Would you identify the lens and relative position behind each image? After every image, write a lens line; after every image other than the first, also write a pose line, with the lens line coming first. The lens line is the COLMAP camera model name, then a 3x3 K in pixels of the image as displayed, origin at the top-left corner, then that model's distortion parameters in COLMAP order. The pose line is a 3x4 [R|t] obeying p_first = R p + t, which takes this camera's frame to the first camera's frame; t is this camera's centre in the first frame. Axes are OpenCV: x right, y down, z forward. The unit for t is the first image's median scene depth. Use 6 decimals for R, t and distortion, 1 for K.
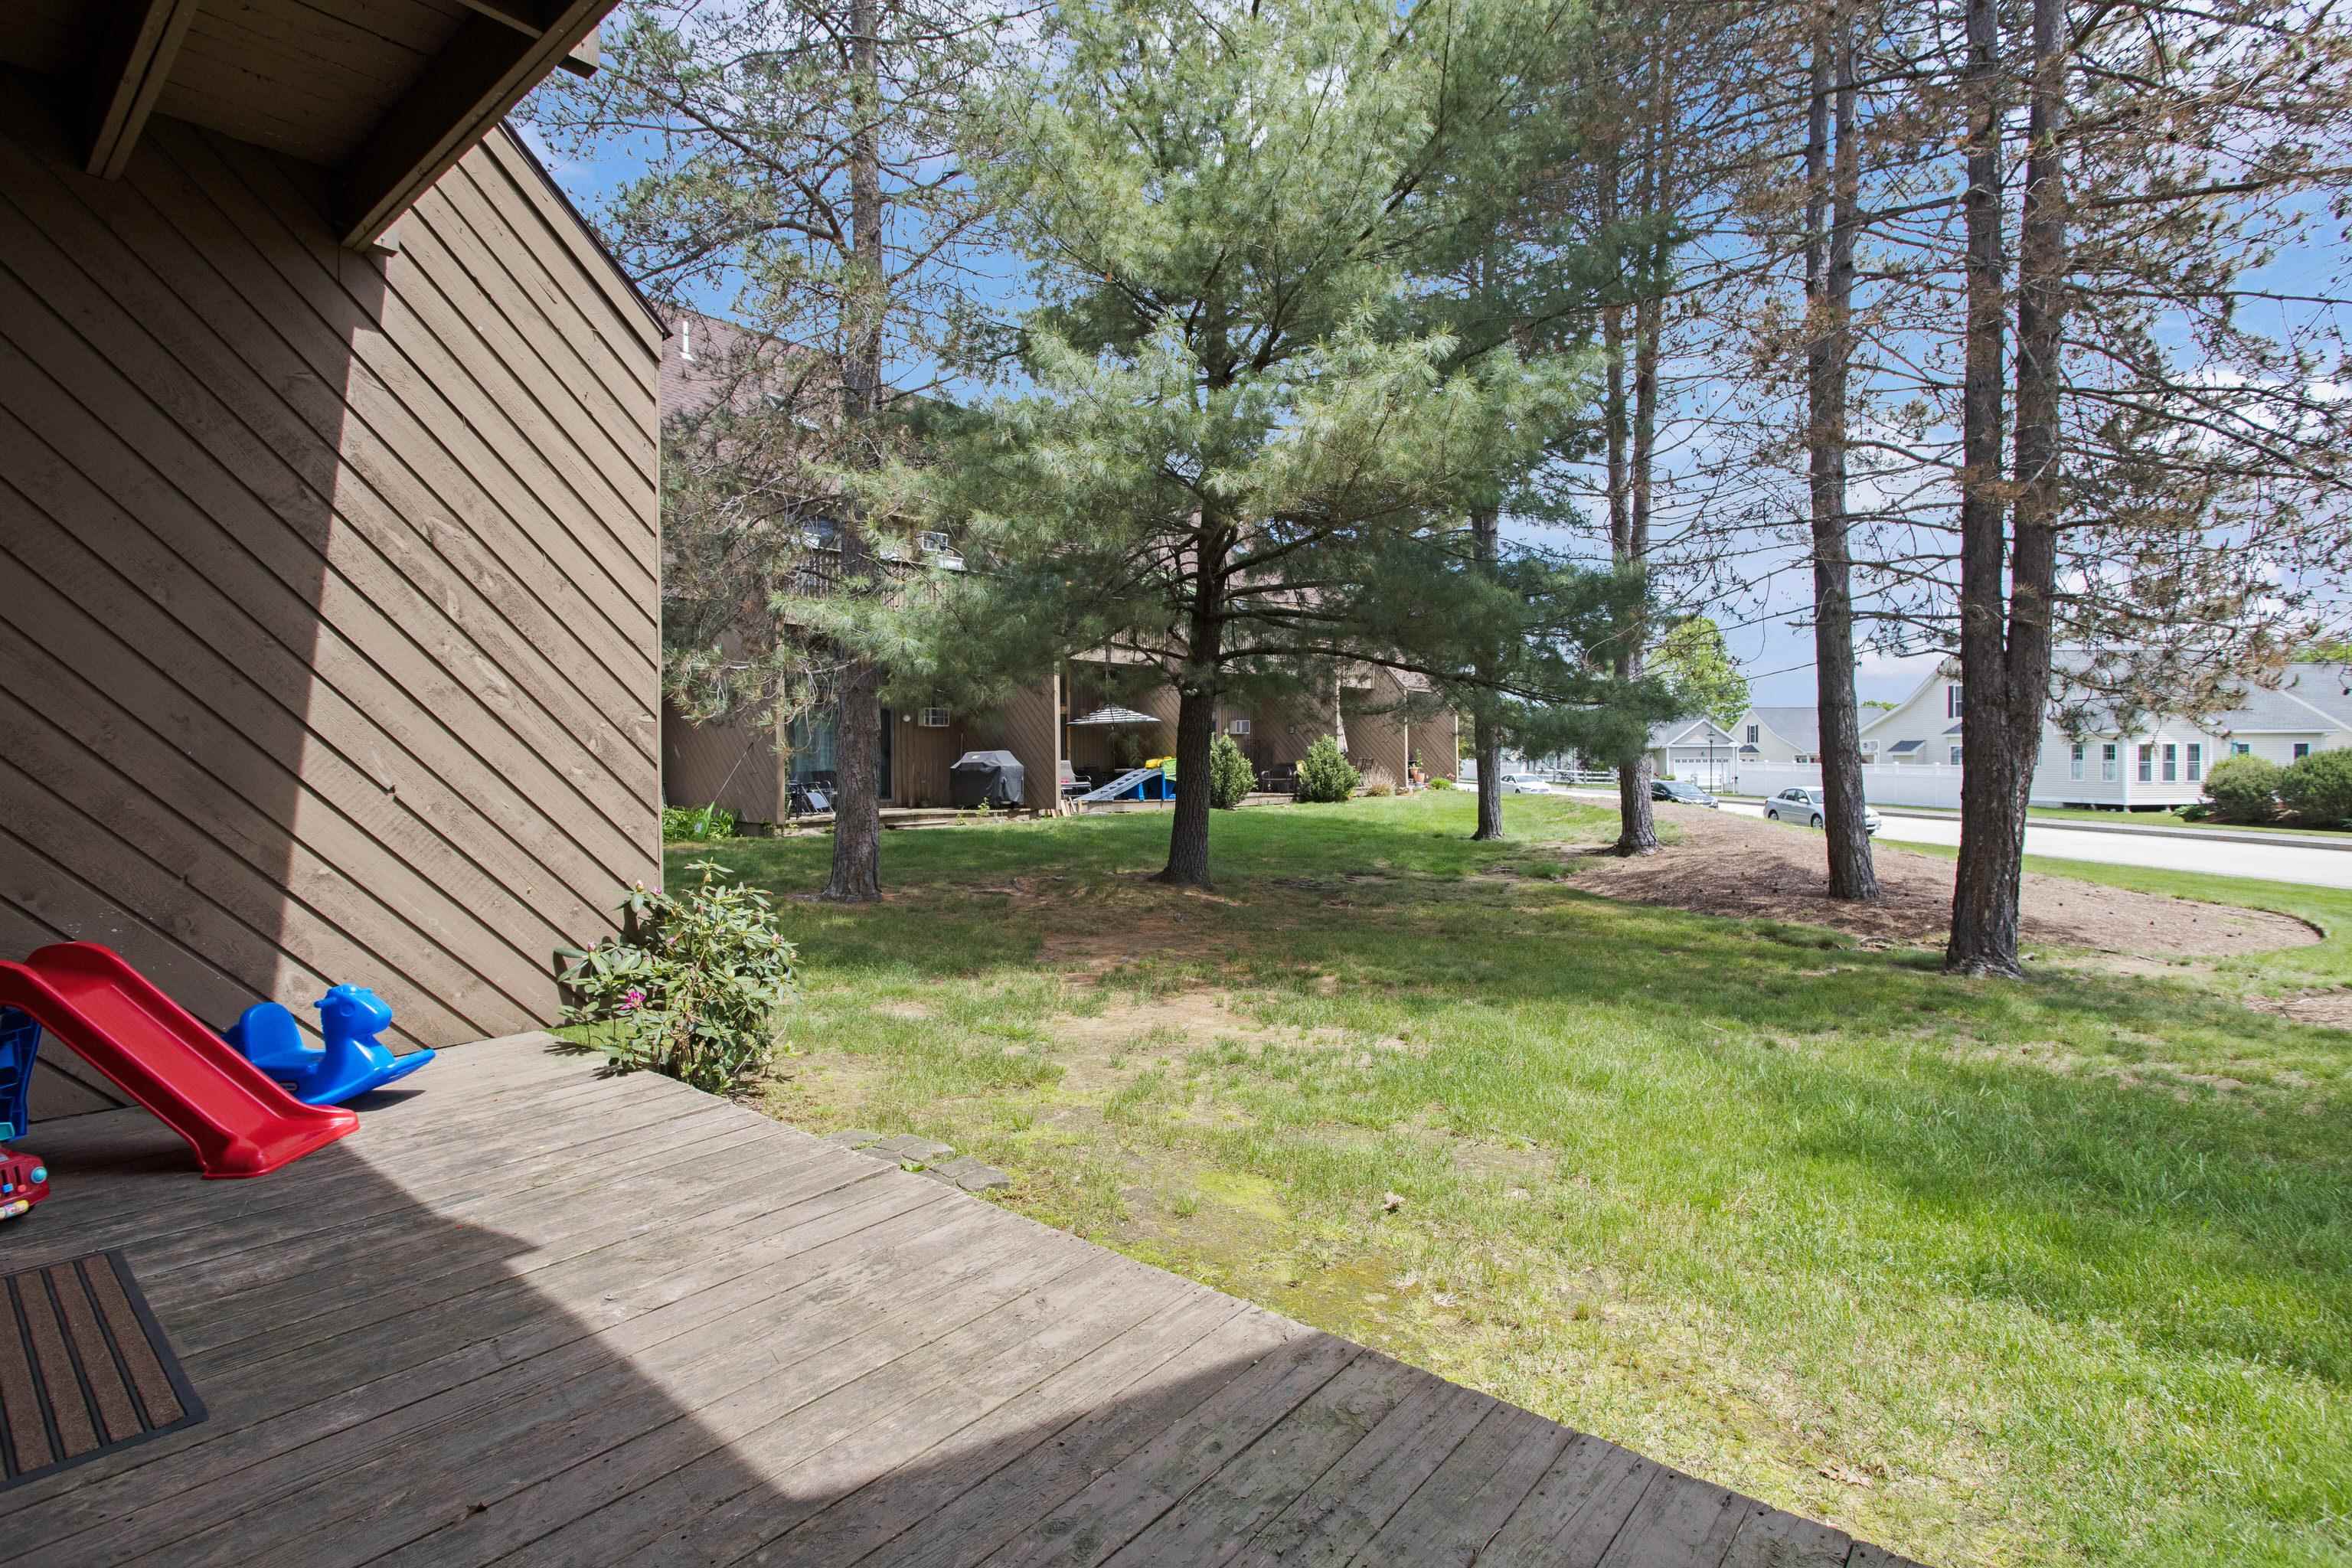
lens RADIAL K [[1113.1, 0, 1192.5], [0, 1113.1, 772.3], [0, 0, 1]] dist [-0.004397, 0.002327]
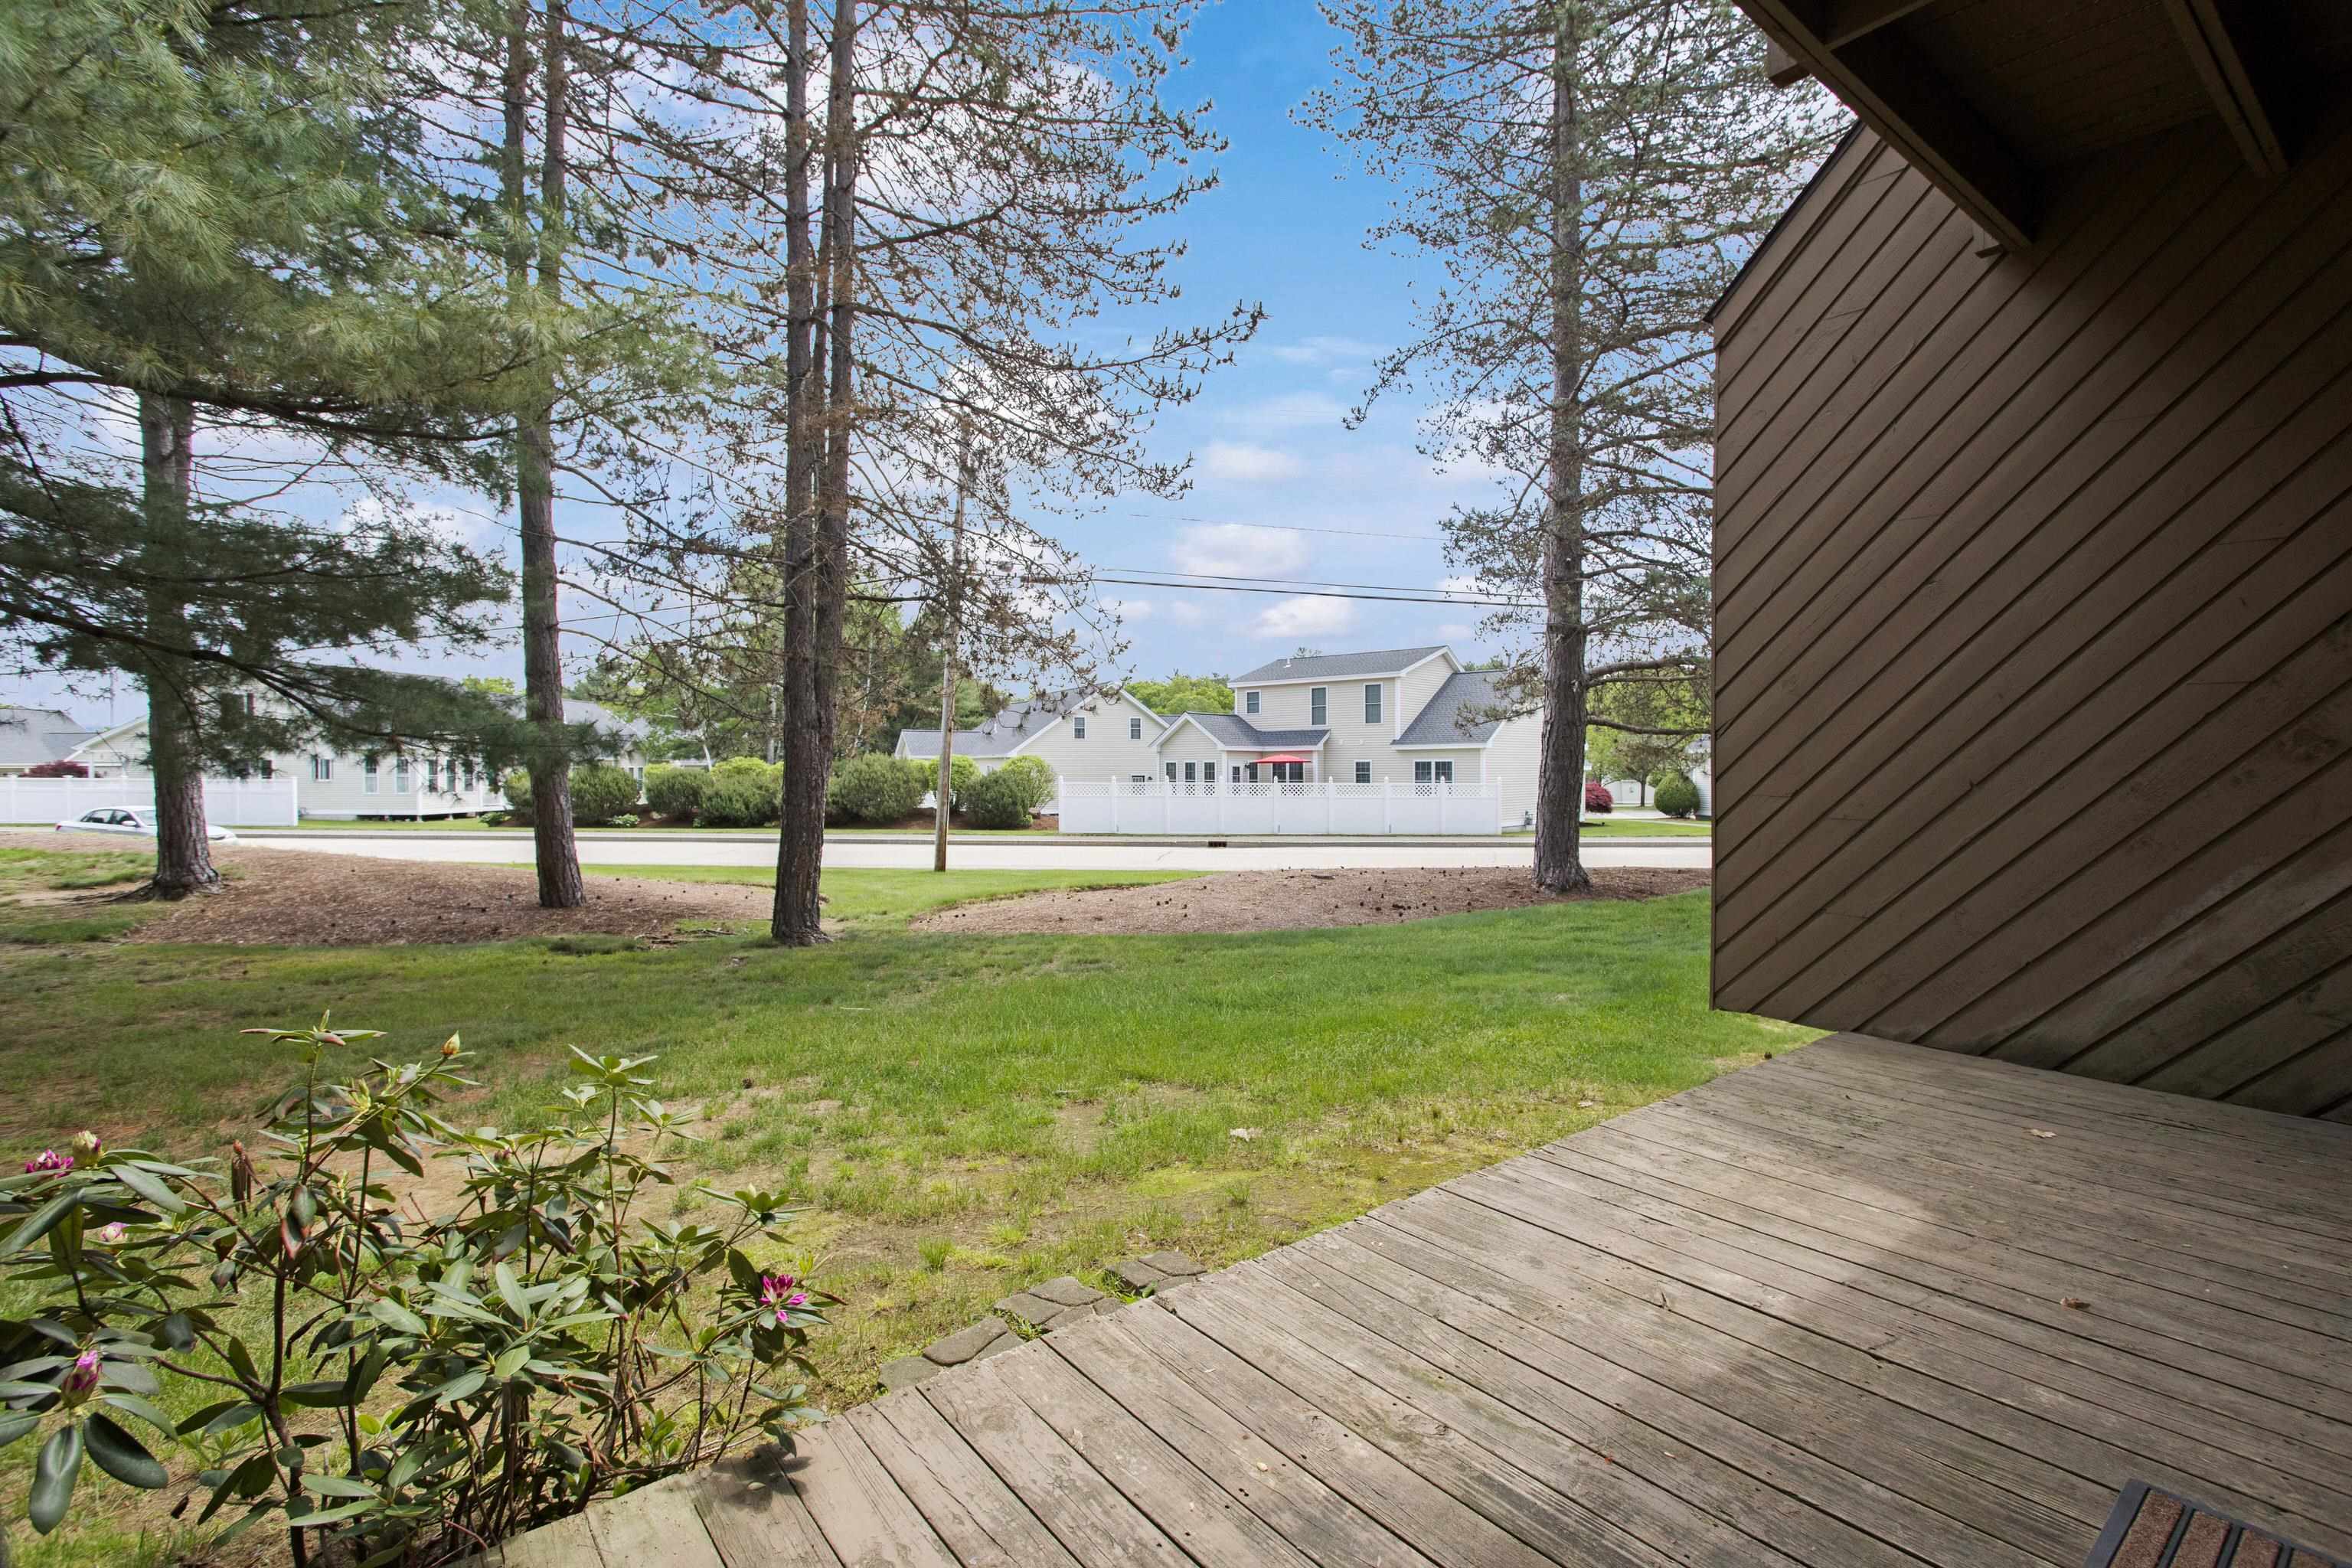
lens RADIAL K [[1113.1, 0, 1176.4], [0, 1113.1, 781.7], [0, 0, 1]] dist [-0.004397, 0.002327]
pose [[0.200622, -0.013100, 0.979581, -0.175839], [0.017549, 0.999798, 0.009776, -0.001292], [-0.979511, 0.015230, 0.200812, 0.143585]]
